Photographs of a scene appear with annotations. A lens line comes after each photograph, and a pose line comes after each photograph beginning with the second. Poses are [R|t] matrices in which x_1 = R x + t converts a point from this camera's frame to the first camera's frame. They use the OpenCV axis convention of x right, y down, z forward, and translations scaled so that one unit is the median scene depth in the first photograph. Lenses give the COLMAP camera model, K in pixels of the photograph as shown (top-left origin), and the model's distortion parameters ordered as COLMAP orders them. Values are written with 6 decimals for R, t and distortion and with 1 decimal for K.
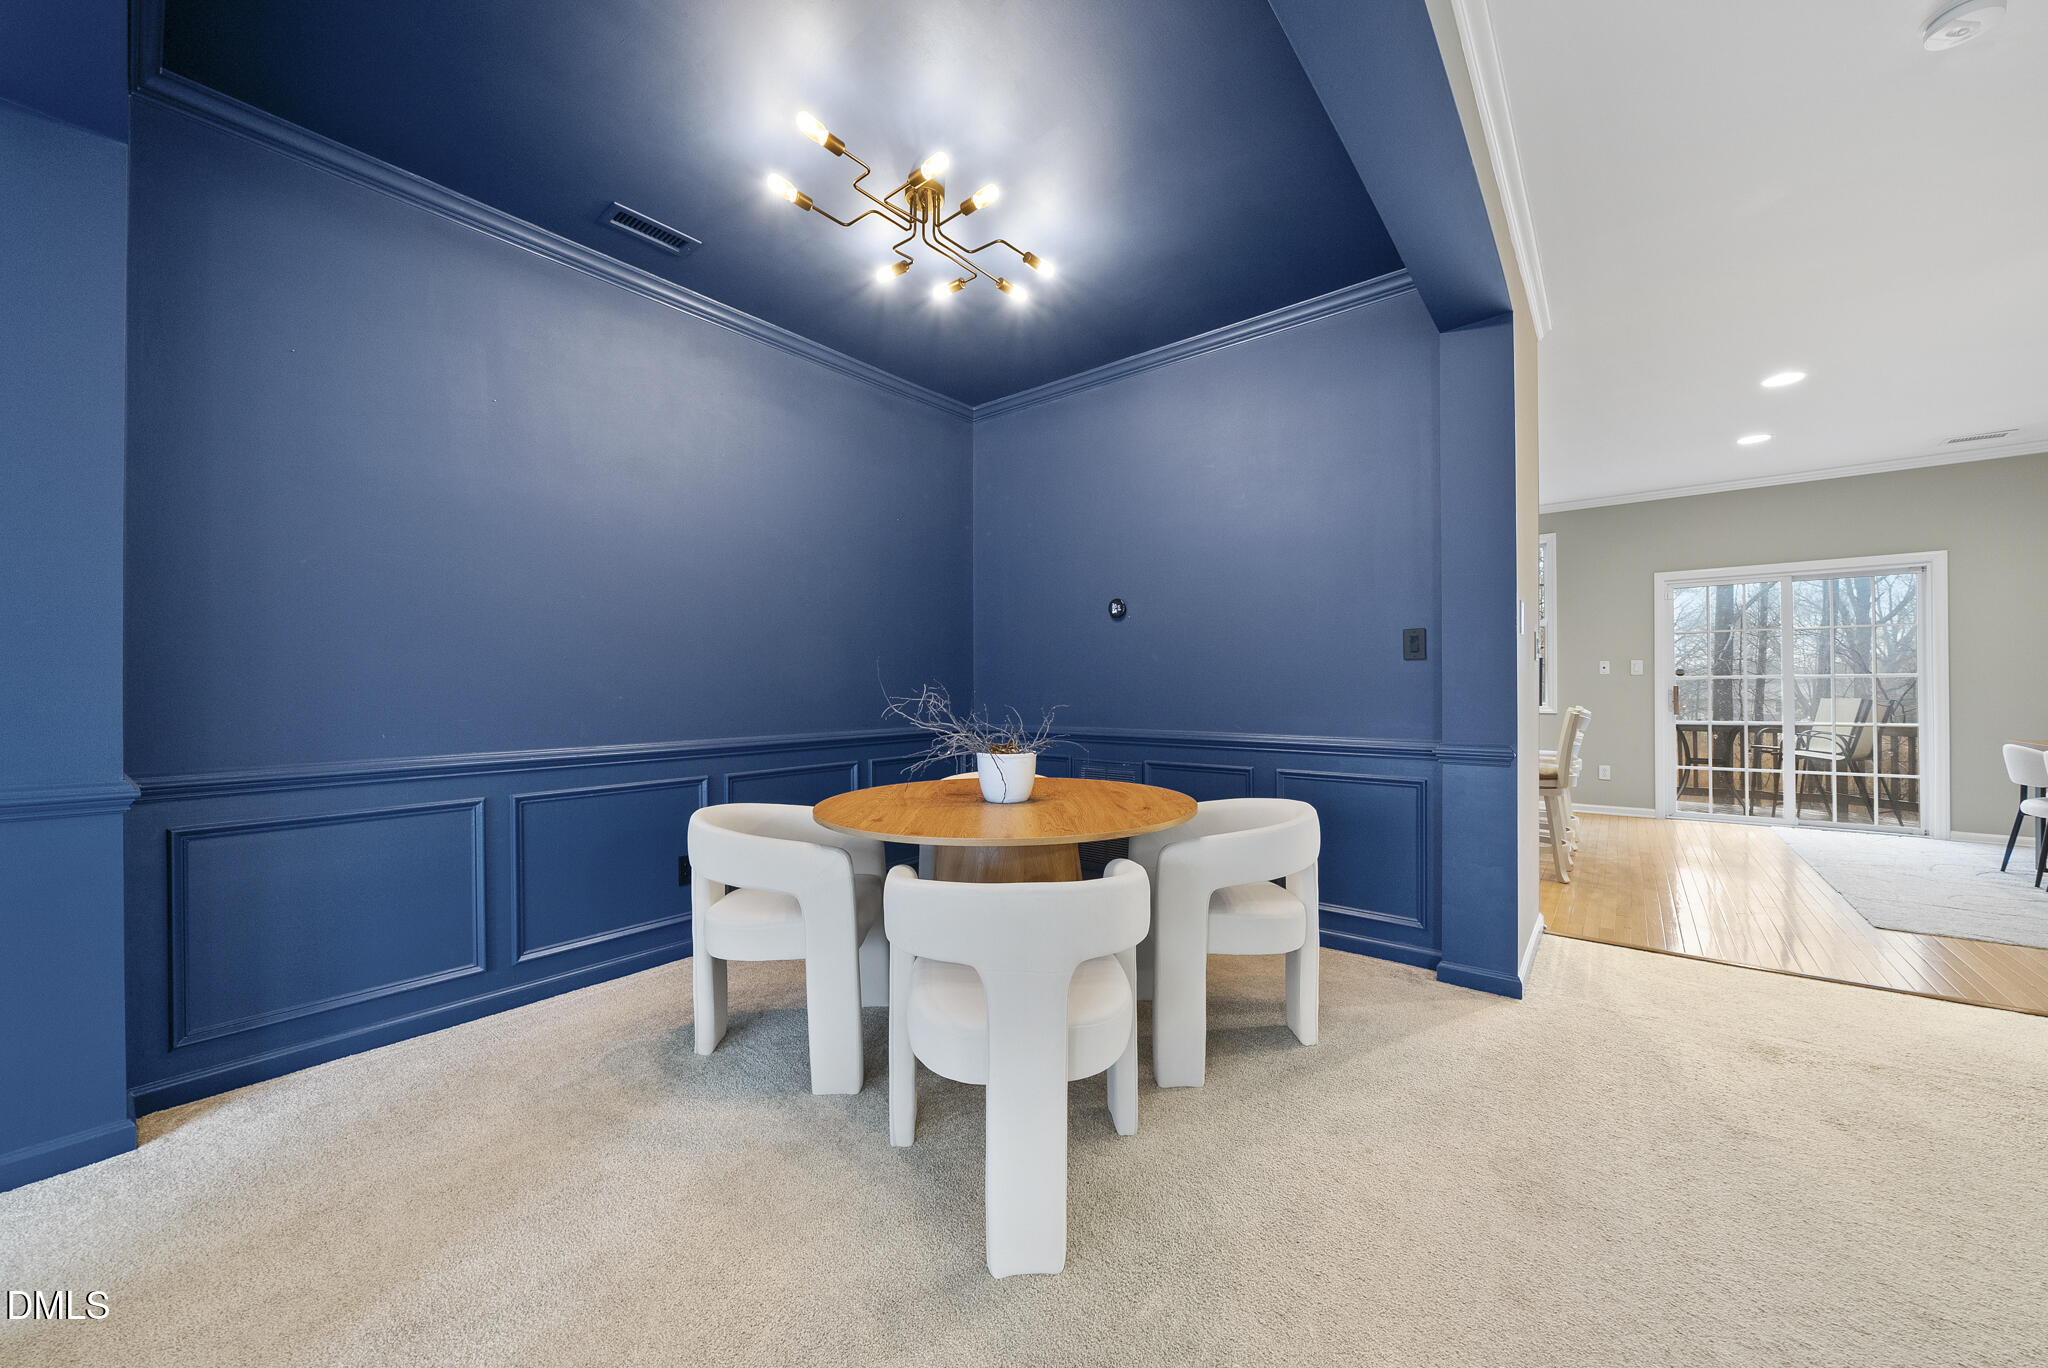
lens RADIAL K [[738.5, 0, 1026.2], [0, 738.5, 693.8], [0, 0, 1]] dist [0.002686, 0.000065]
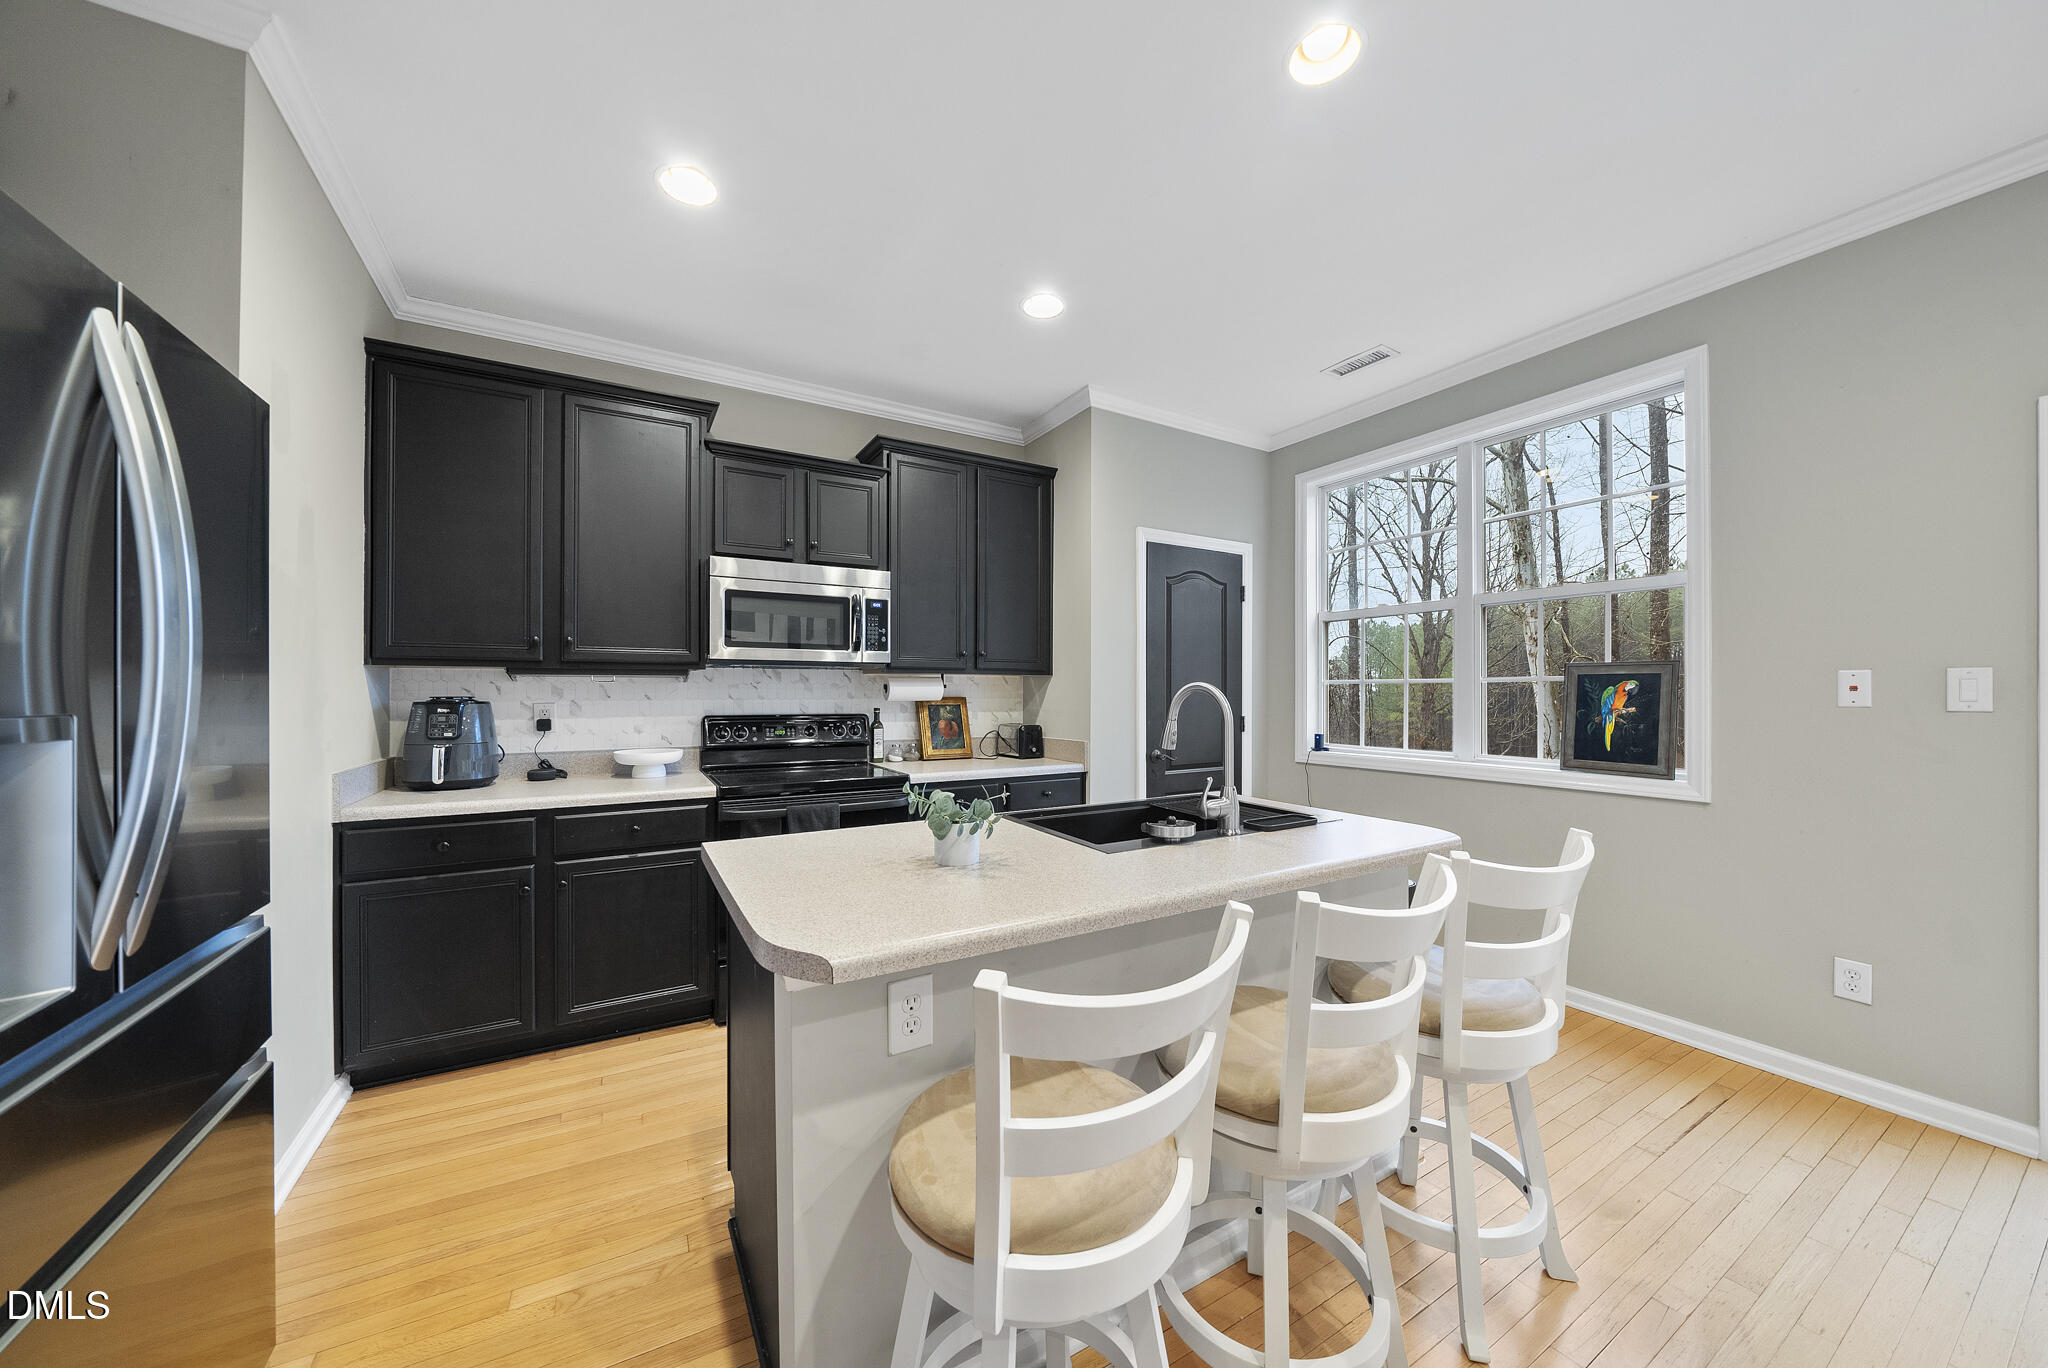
lens RADIAL K [[698.4, 0, 1009.7], [0, 698.4, 689.2], [0, 0, 1]] dist [-0.005023, -0.000493]
pose [[0.926846, 0.006315, -0.375389, 0.528746], [-0.009376, 0.999936, -0.006327, -0.028940], [0.375326, 0.009384, 0.926846, 0.535935]]
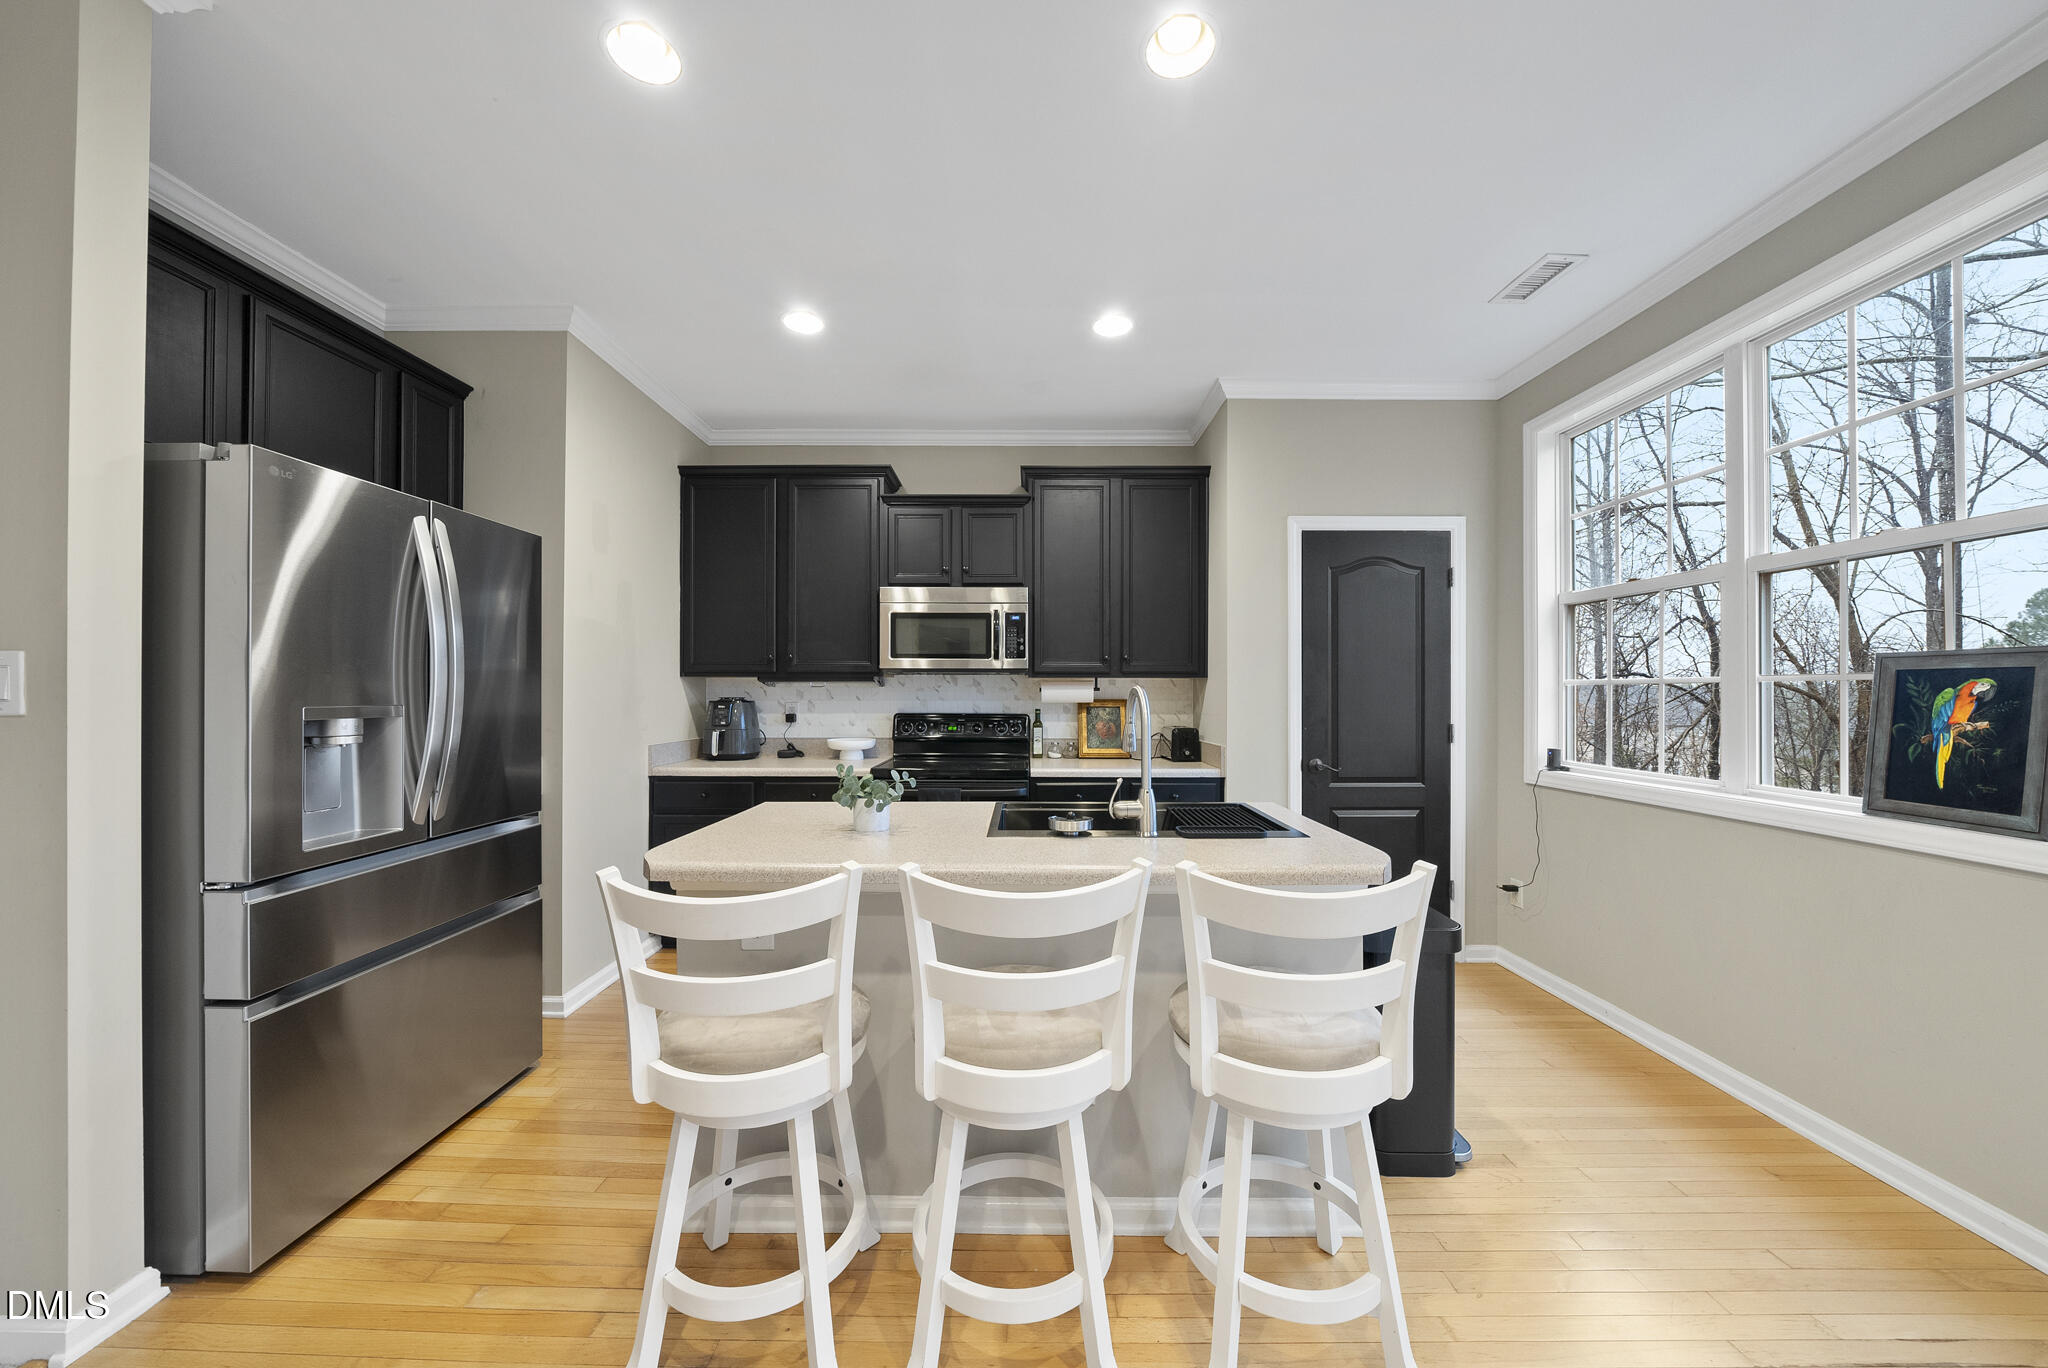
lens RADIAL K [[698.4, 0, 1014.1], [0, 698.4, 691.0], [0, 0, 1]] dist [-0.005023, -0.000493]
pose [[0.614067, 0.005673, -0.789233, 0.699529], [-0.010178, 0.999948, -0.000731, -0.031719], [0.789188, 0.008482, 0.614093, 0.614758]]
